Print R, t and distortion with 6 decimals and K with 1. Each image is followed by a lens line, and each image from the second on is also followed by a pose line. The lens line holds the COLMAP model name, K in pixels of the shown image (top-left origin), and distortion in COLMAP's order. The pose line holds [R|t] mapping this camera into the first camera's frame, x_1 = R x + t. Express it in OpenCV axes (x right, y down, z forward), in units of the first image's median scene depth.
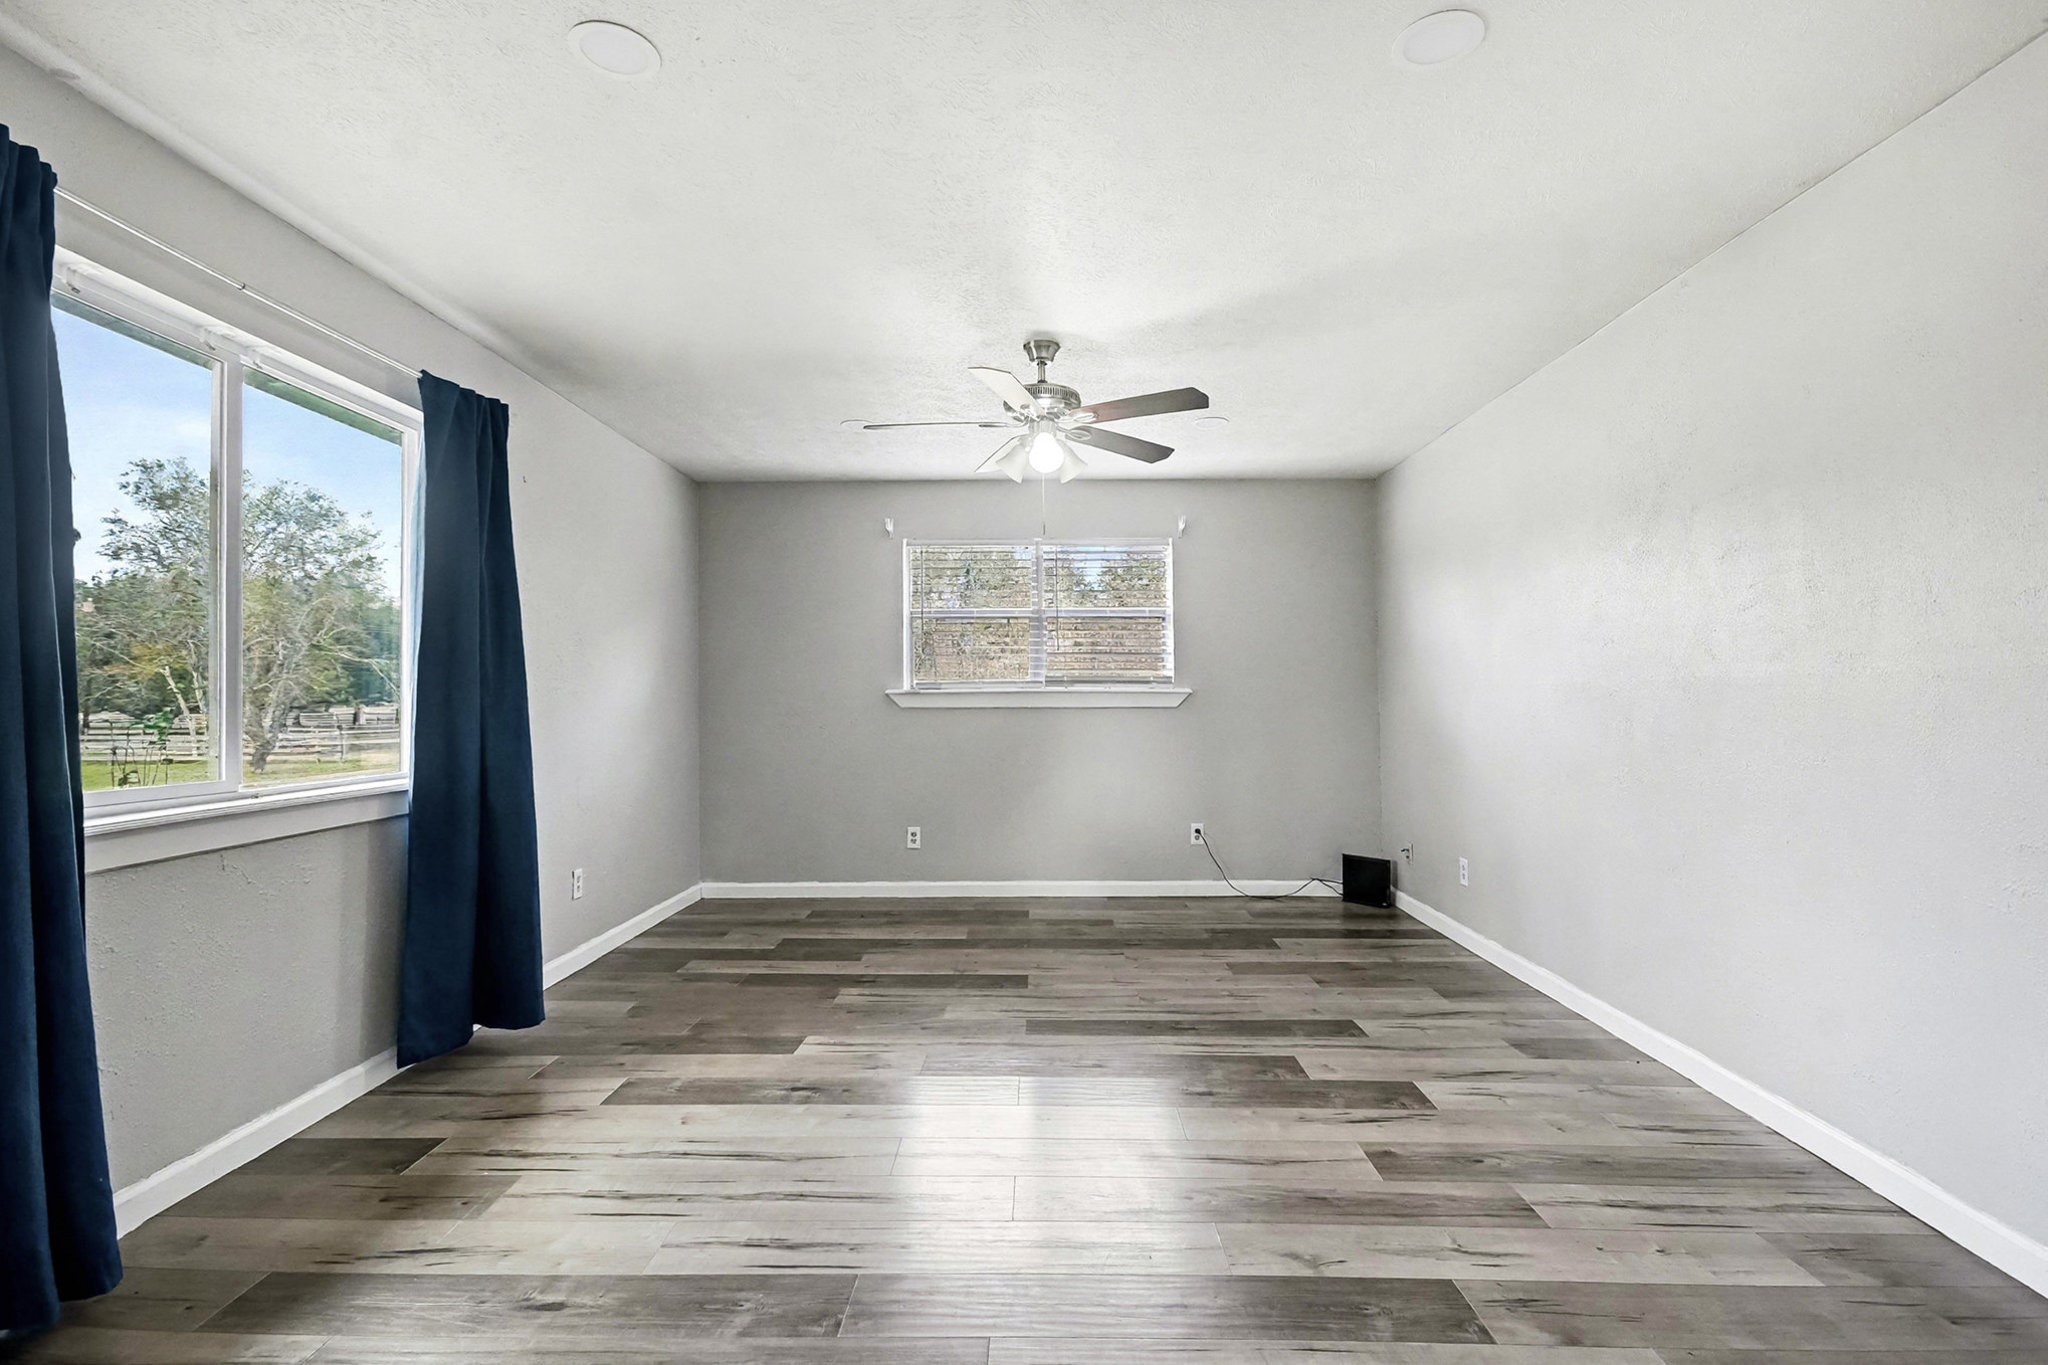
lens RADIAL K [[940.2, 0, 1059.8], [0, 940.2, 662.6], [0, 0, 1]] dist [0.022620, -0.002747]
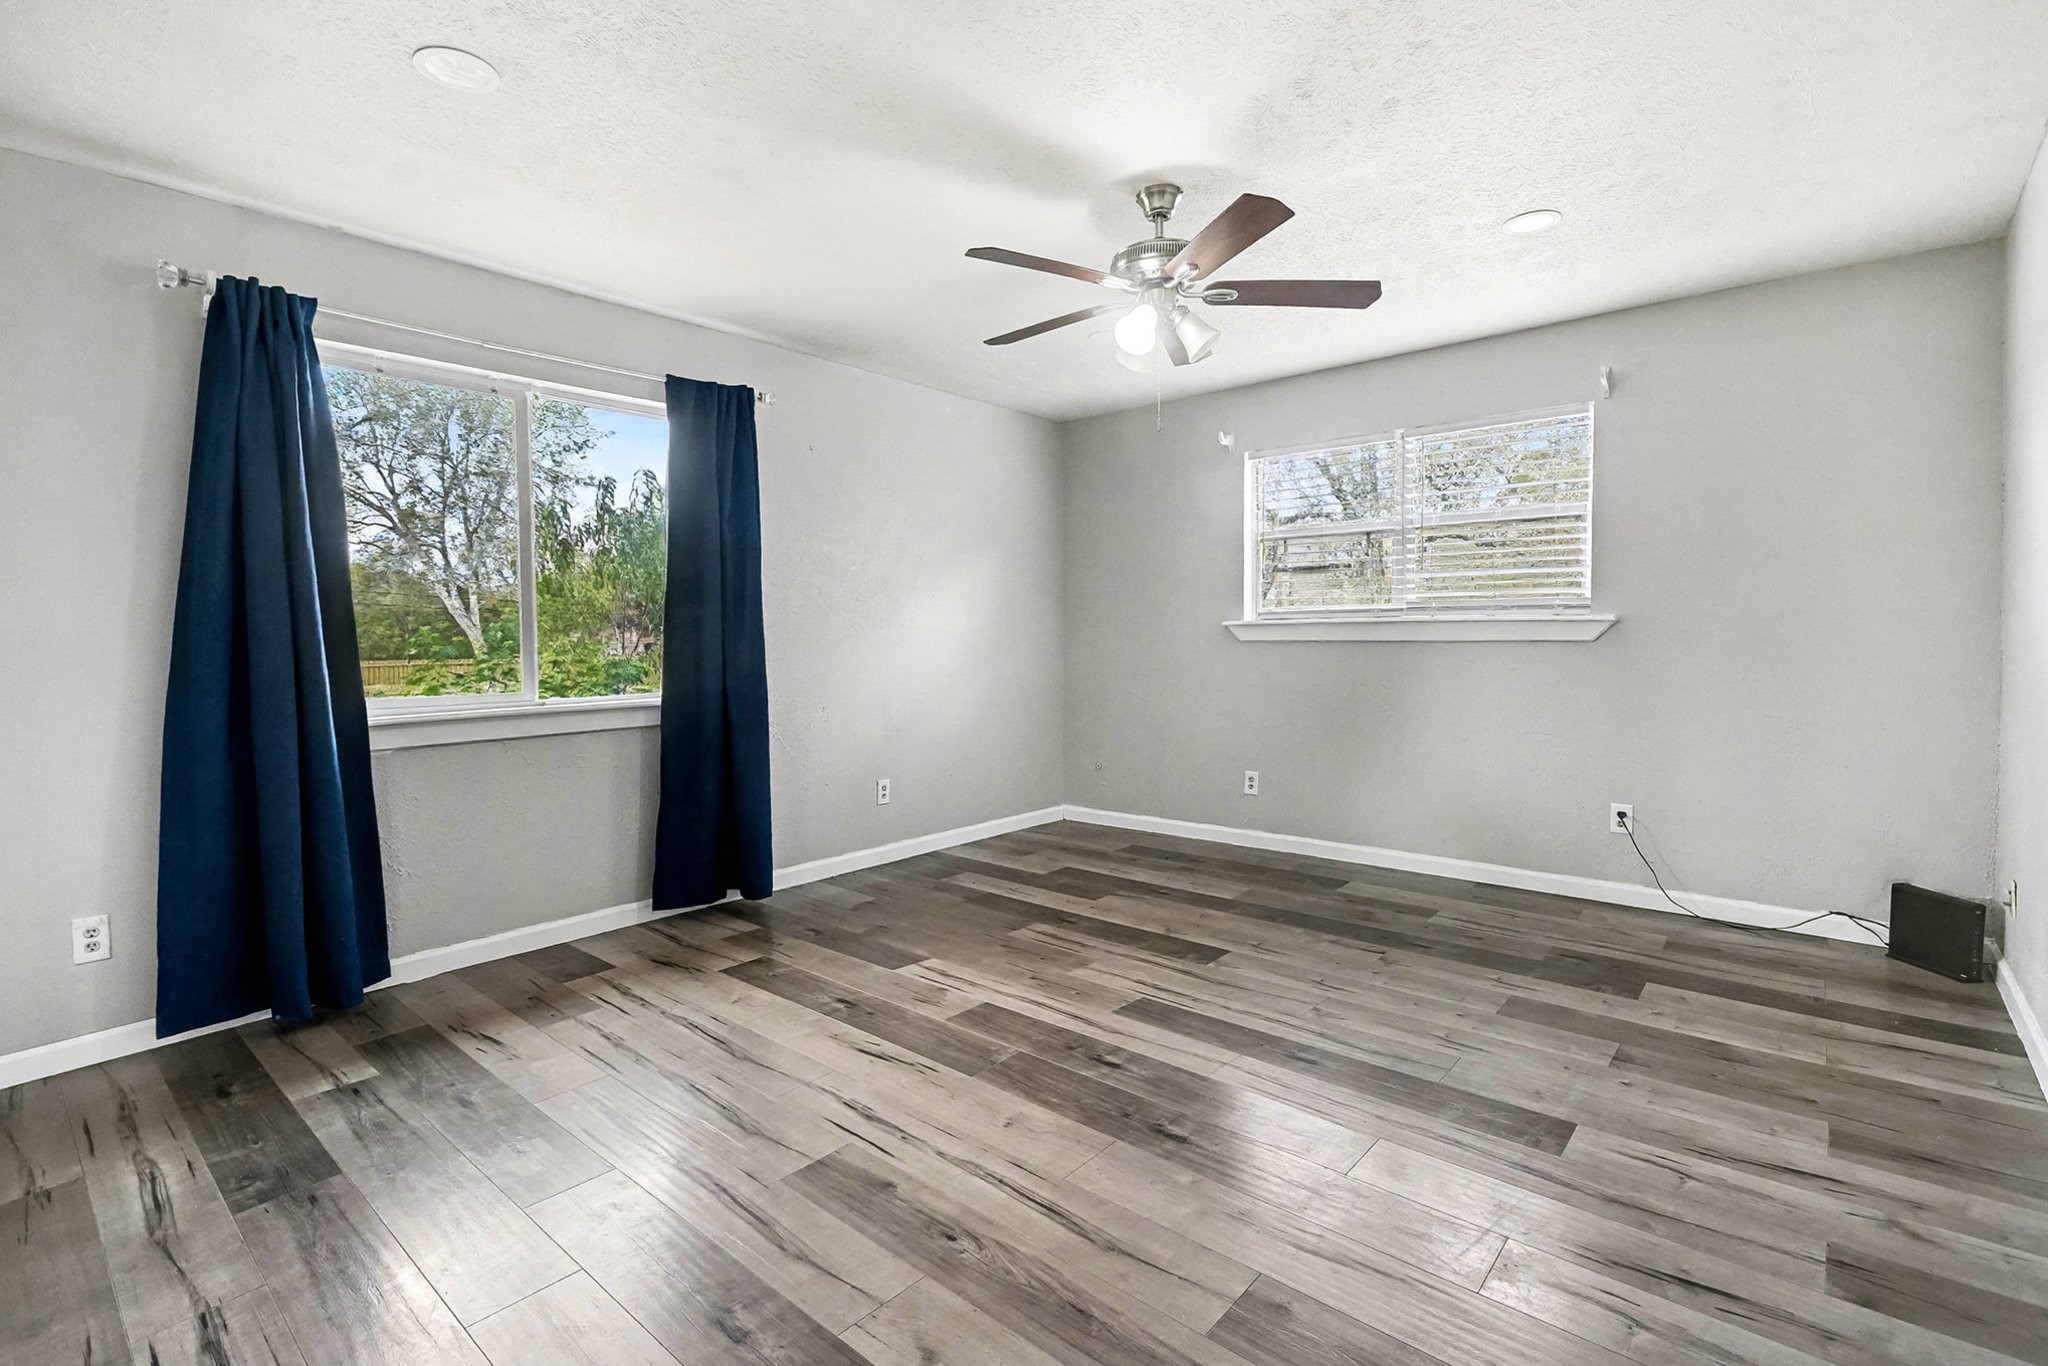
lens RADIAL K [[940.2, 0, 1026.3], [0, 940.2, 688.5], [0, 0, 1]] dist [0.022620, -0.002747]
pose [[0.757439, 0.034984, -0.651968, 0.417227], [0.032624, 0.995288, 0.091309, 0.005479], [0.652090, -0.090431, 0.752729, 0.268870]]
